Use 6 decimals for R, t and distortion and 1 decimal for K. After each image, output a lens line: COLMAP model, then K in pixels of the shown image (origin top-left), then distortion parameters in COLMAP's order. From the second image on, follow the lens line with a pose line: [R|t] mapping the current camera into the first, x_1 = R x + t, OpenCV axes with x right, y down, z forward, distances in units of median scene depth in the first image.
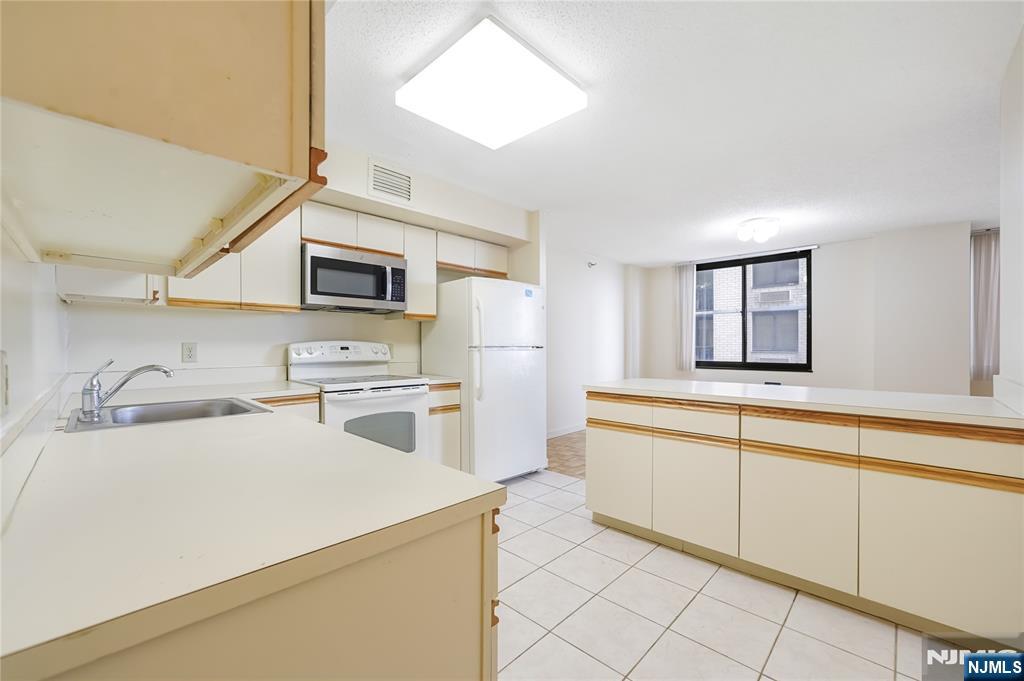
lens RADIAL K [[405.4, 0, 517.6], [0, 405.4, 344.3], [0, 0, 1]] dist [-0.028409, 0.003092]
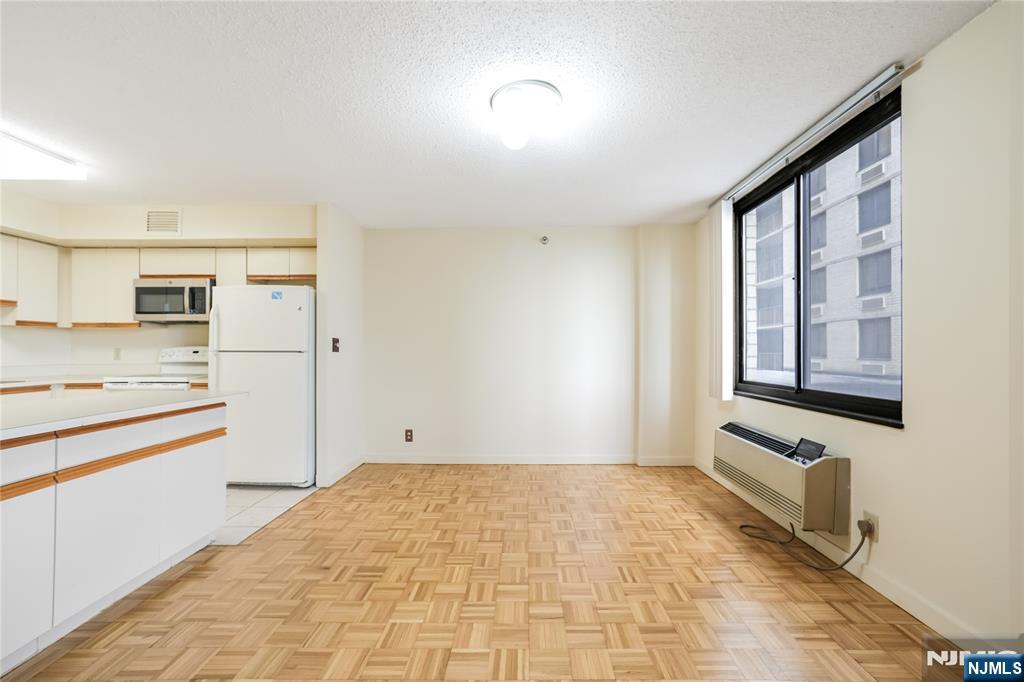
lens RADIAL K [[405.4, 0, 514.6], [0, 405.4, 346.2], [0, 0, 1]] dist [-0.028409, 0.003092]
pose [[0.712721, -0.005022, -0.701430, 1.241398], [-0.002442, 0.999951, -0.009640, 0.000611], [0.701444, 0.008583, 0.712673, 0.819914]]
